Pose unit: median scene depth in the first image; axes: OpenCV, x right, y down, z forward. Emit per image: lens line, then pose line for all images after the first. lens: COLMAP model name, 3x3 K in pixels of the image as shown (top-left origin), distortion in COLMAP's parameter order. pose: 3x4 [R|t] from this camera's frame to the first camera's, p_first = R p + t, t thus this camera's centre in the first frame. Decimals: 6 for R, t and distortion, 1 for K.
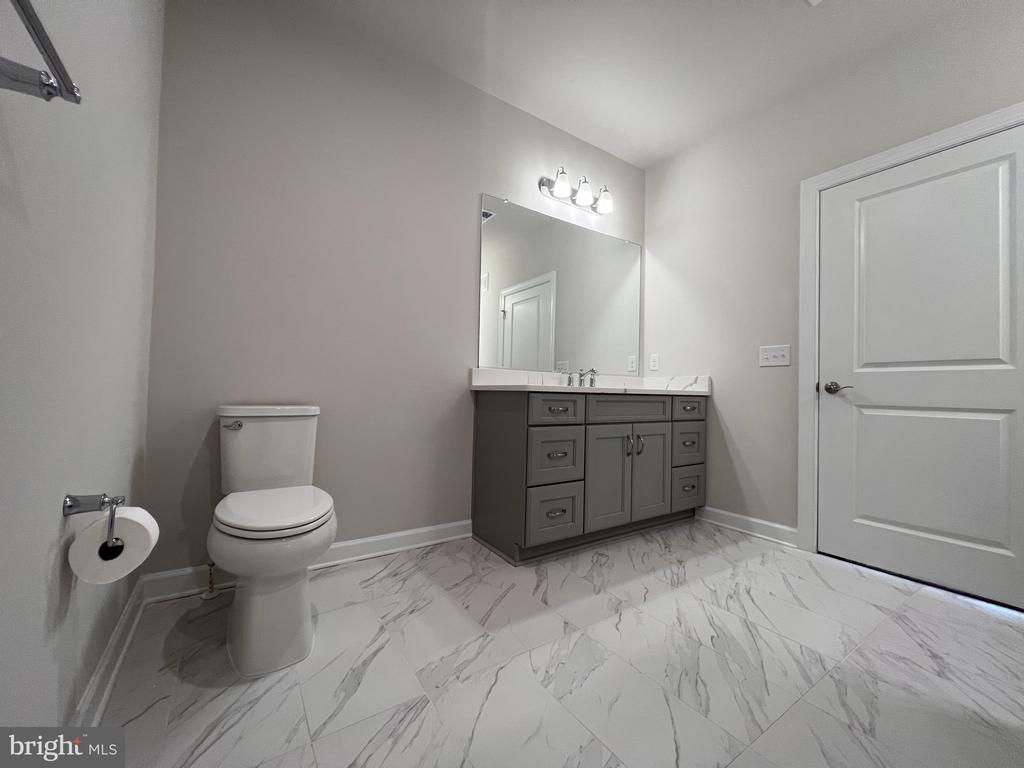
lens RADIAL K [[410.9, 0, 513.1], [0, 410.9, 384.7], [0, 0, 1]] dist [-0.006746, 0.000961]
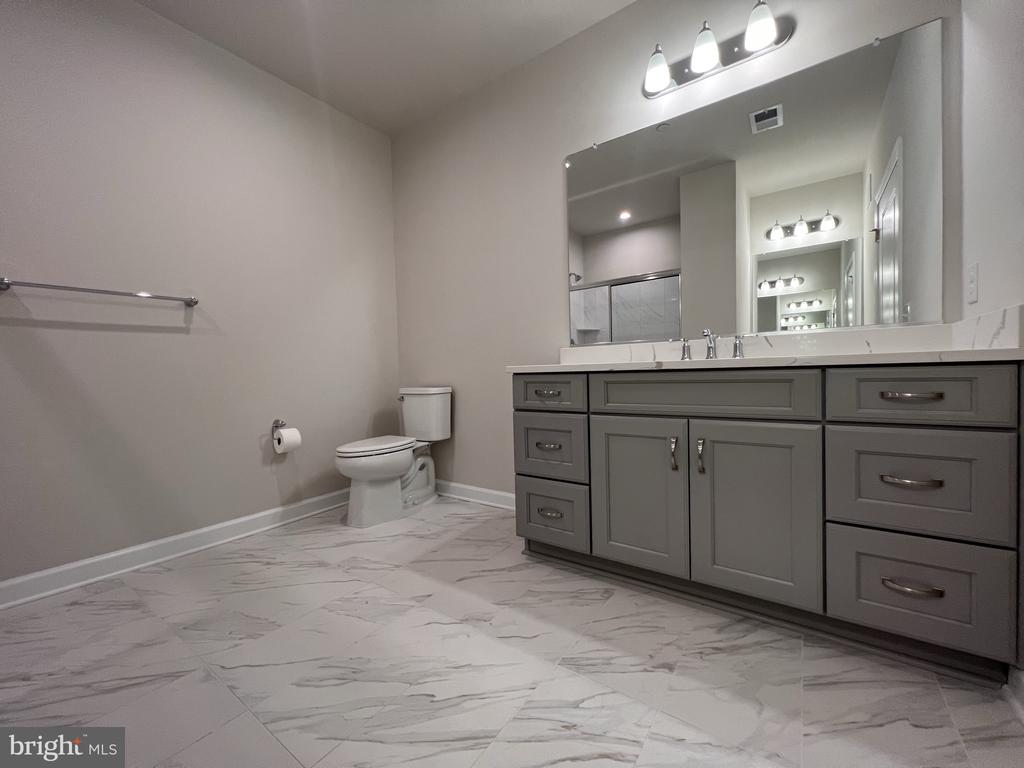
lens RADIAL K [[409.7, 0, 510.8], [0, 409.7, 385.2], [0, 0, 1]] dist [-0.001524, -0.000084]
pose [[0.345802, -0.001324, -0.938307, 0.873080], [0.047760, 0.998728, 0.016193, 0.027519], [0.937091, -0.050413, 0.345425, 0.633965]]
